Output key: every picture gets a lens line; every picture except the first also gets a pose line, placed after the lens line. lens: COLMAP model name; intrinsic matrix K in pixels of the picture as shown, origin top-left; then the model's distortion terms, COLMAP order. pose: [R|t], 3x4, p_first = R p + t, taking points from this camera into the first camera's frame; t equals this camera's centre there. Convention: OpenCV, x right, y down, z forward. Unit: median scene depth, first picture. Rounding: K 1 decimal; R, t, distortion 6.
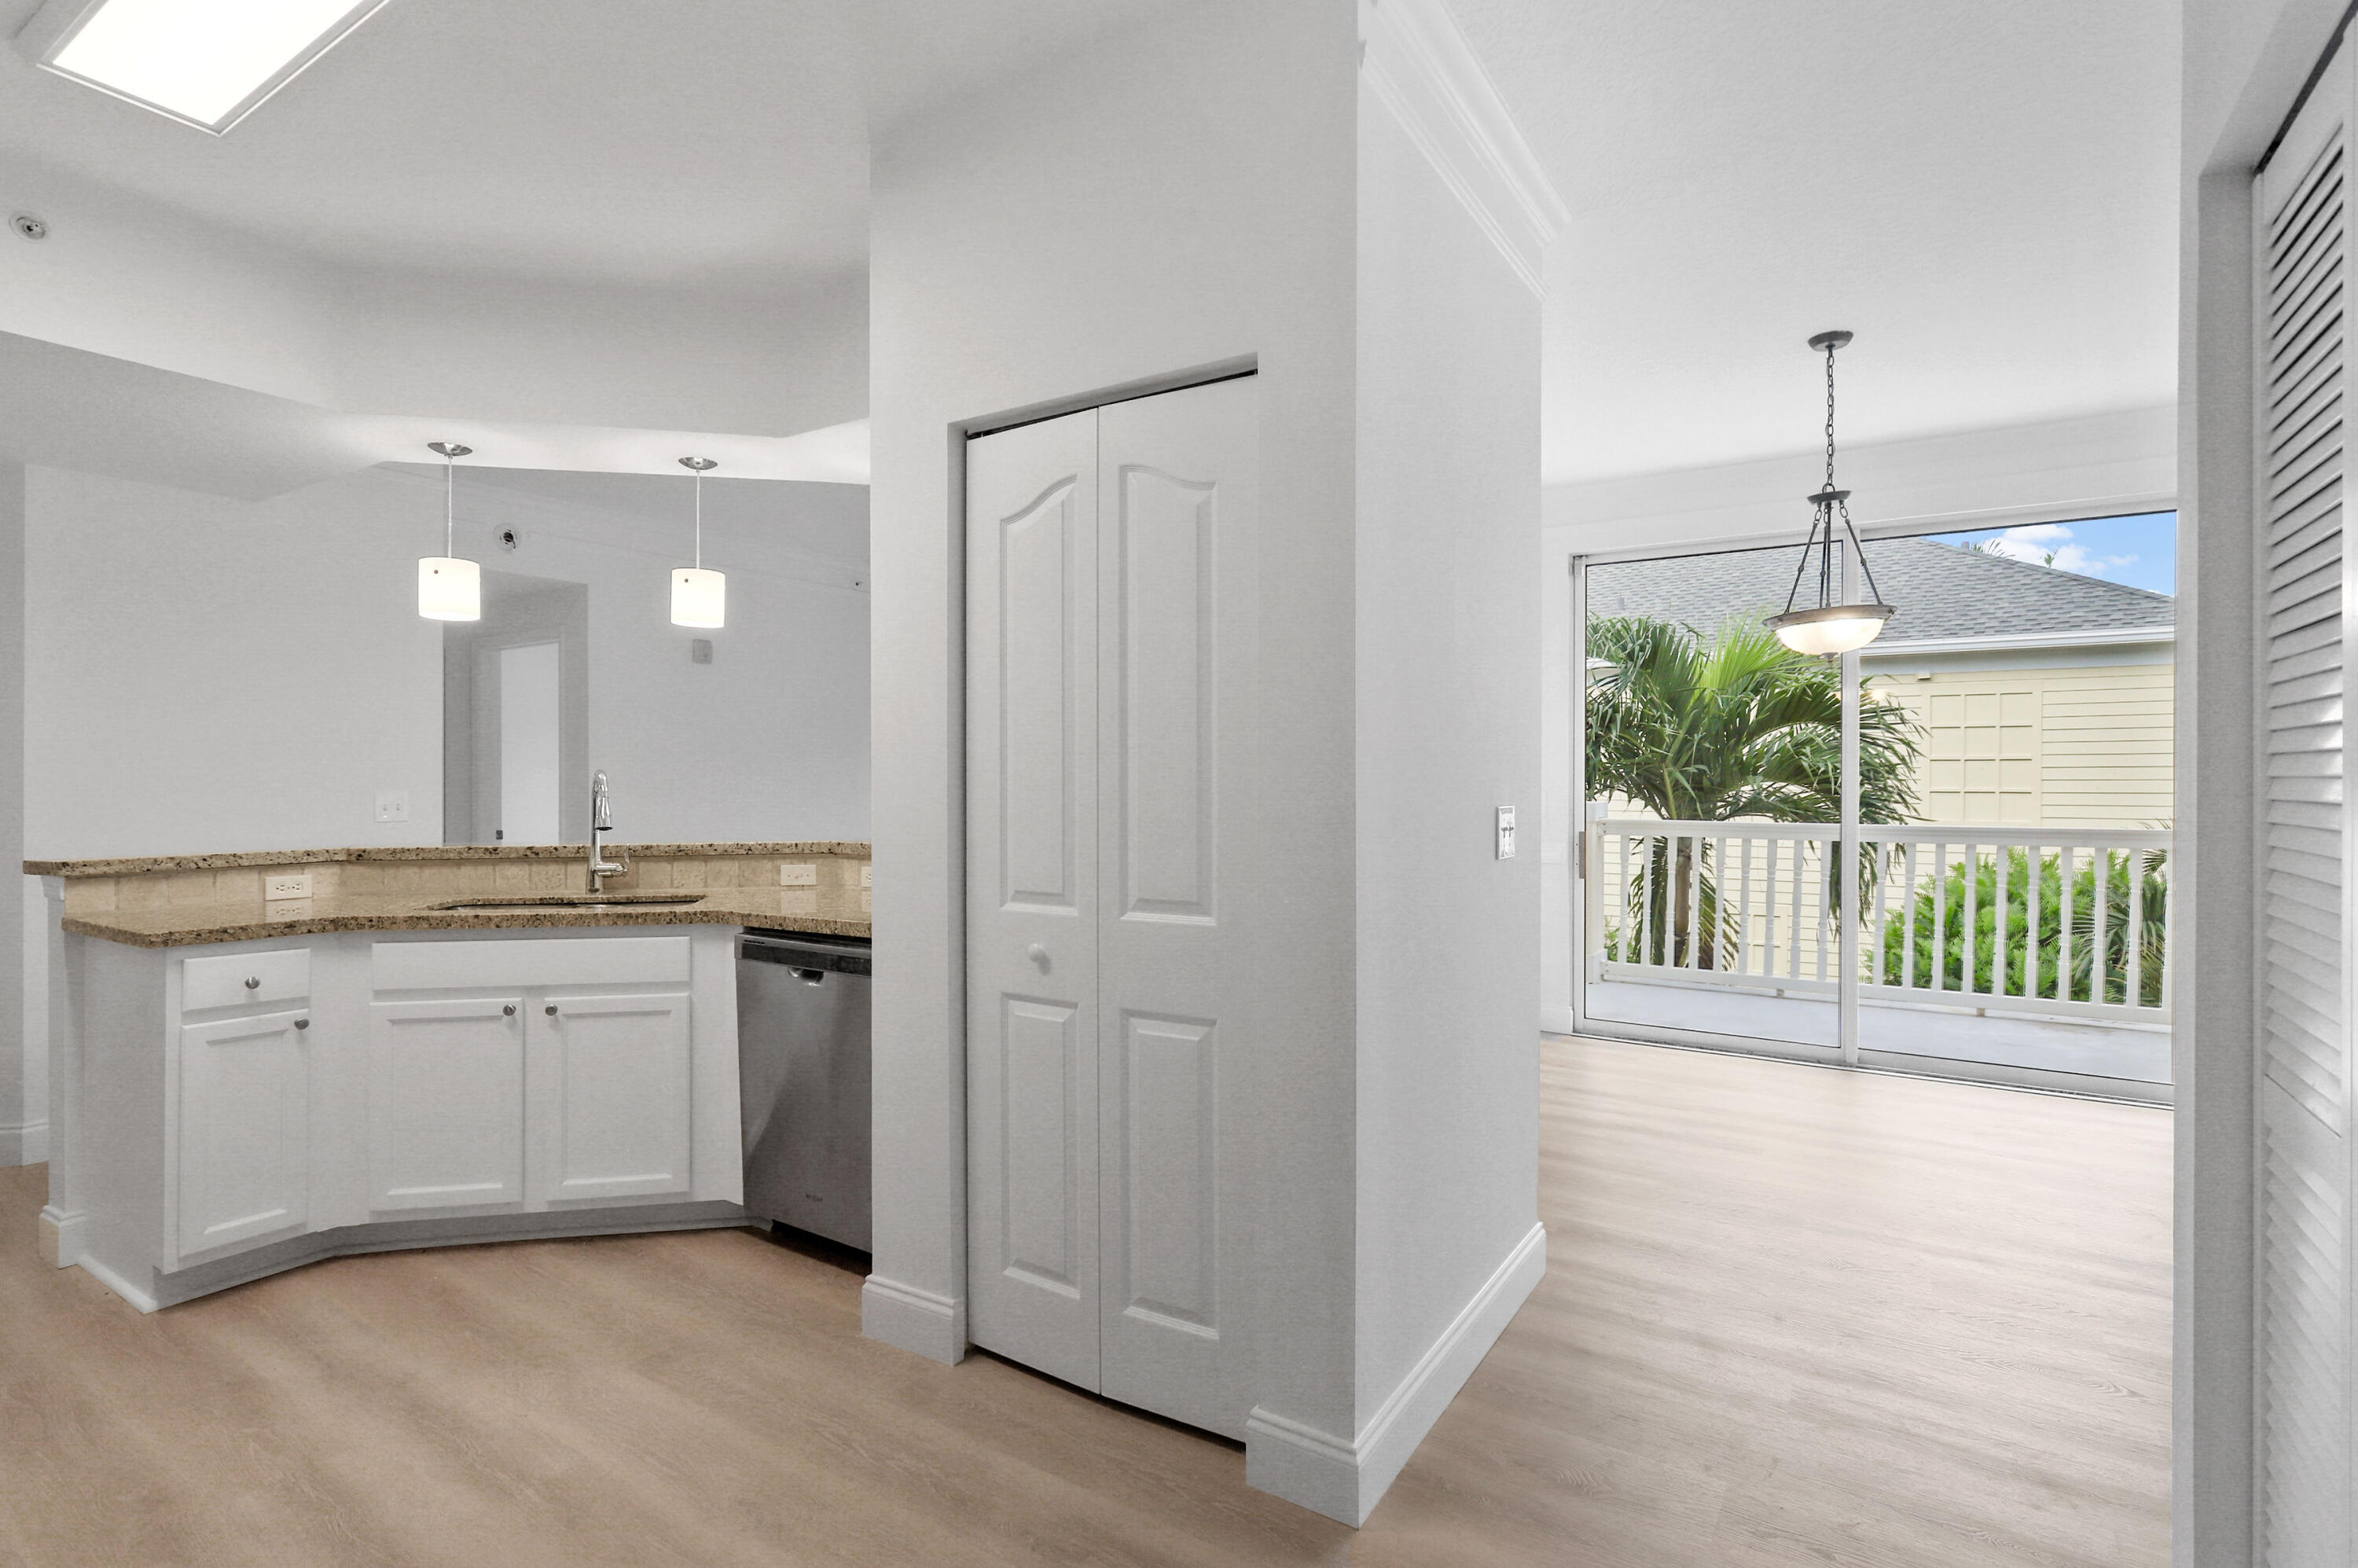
lens RADIAL K [[1123.8, 0, 1181.1], [0, 1123.8, 776.2], [0, 0, 1]] dist [-0.001784, 0.000172]
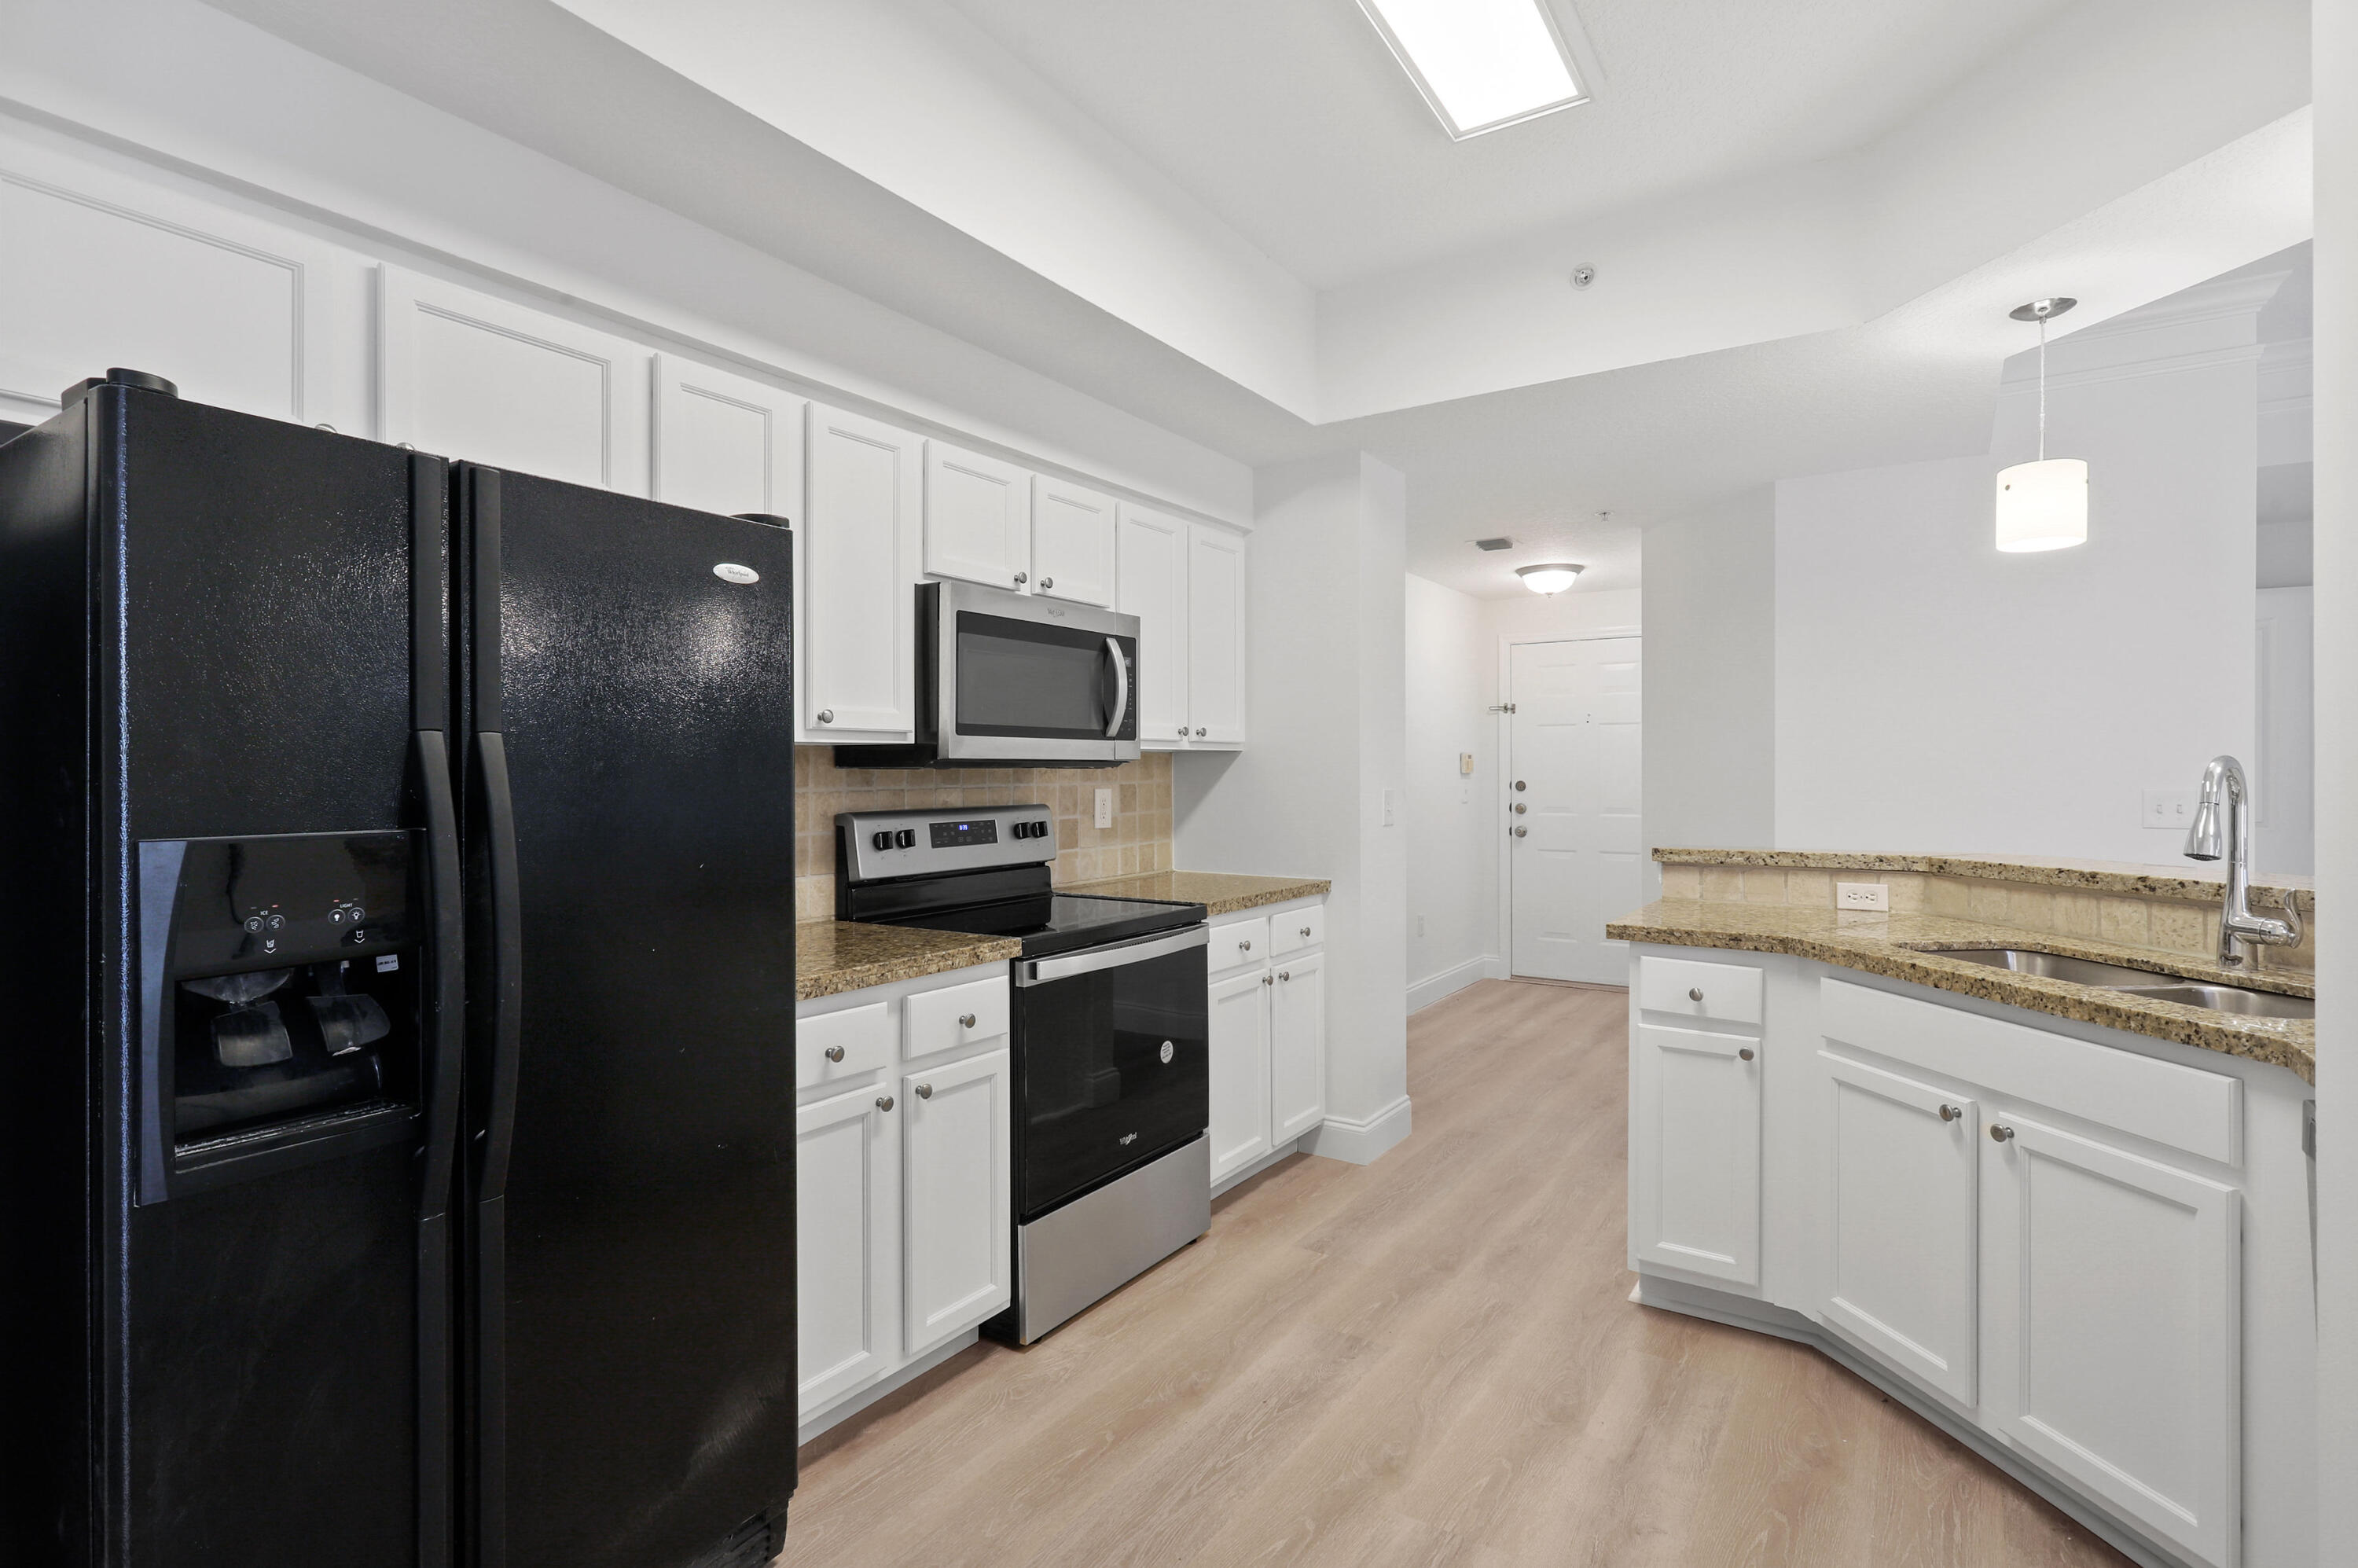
lens RADIAL K [[1119.9, 0, 1171.1], [0, 1119.9, 771.8], [0, 0, 1]] dist [-0.002481, -0.000303]
pose [[-0.022802, -0.000475, -0.999740, 0.081150], [0.002534, 0.999997, -0.000533, 0.002472], [0.999737, -0.002546, -0.022800, 0.528938]]
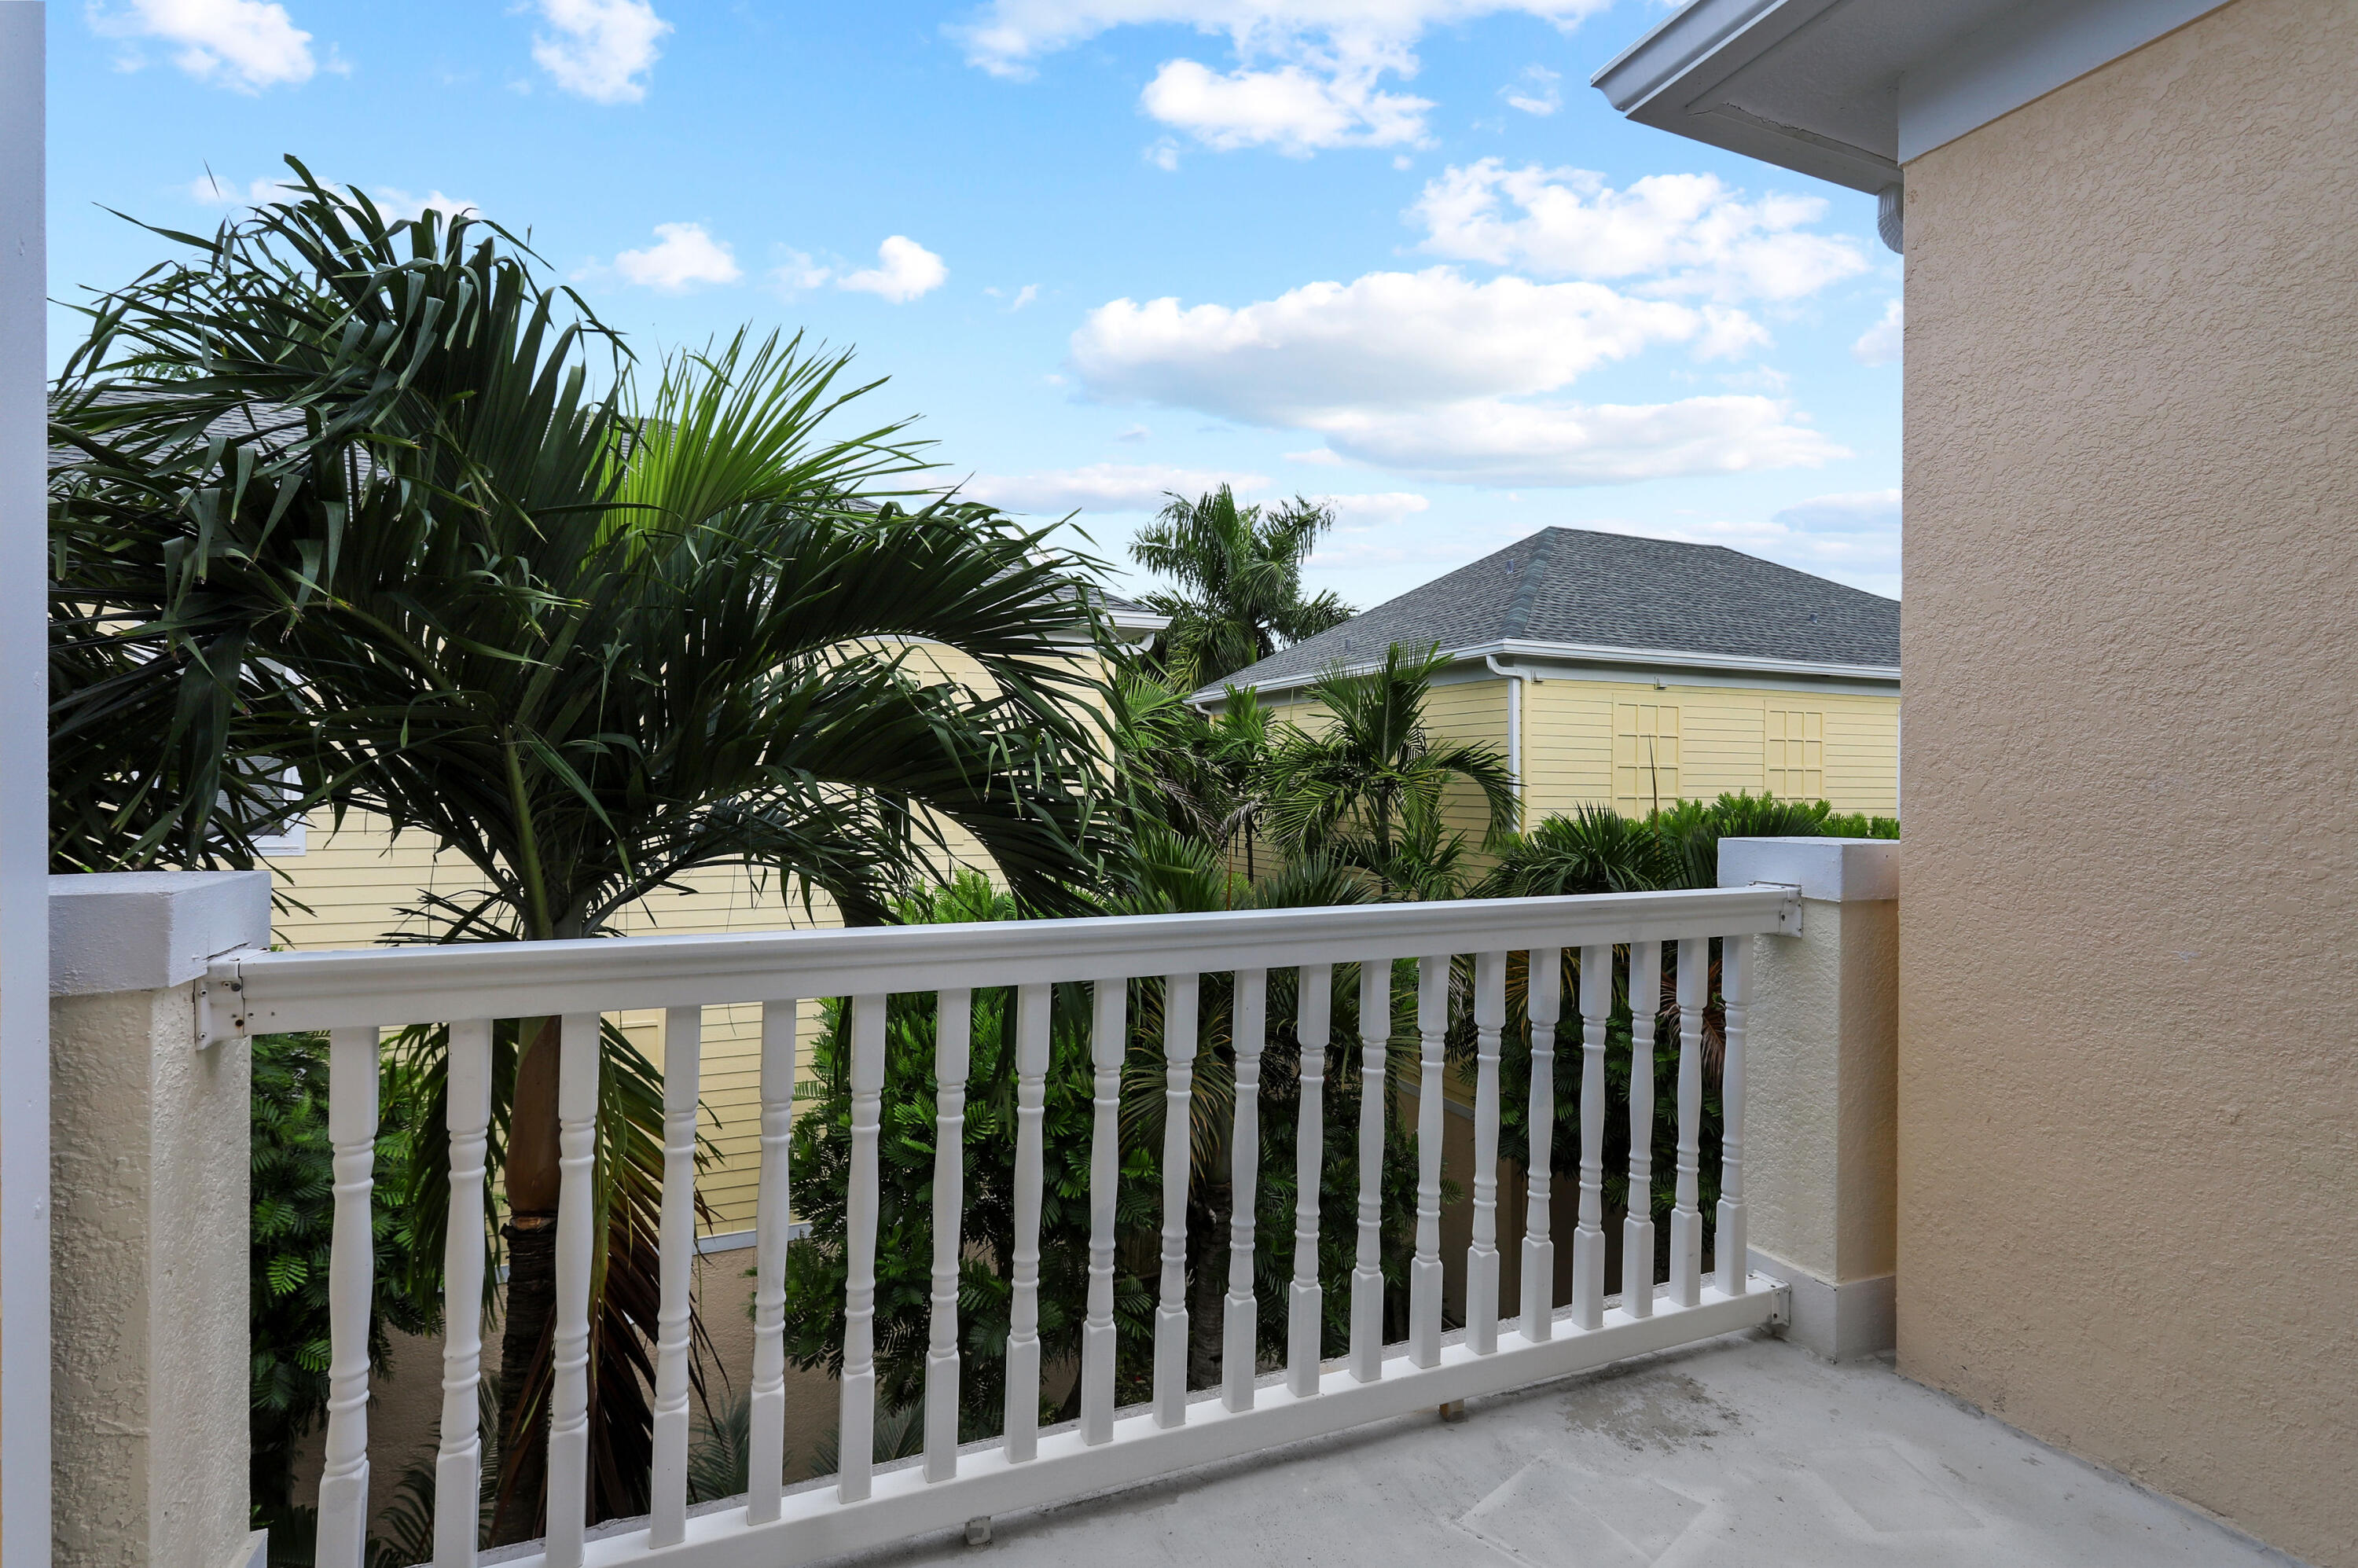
lens RADIAL K [[1123.8, 0, 1181.1], [0, 1123.8, 776.2], [0, 0, 1]] dist [-0.001784, 0.000172]
pose [[0.566608, 0.006653, 0.823960, 0.744232], [-0.004223, 0.999978, -0.005170, 0.012041], [-0.823976, -0.000550, 0.566624, 1.788782]]
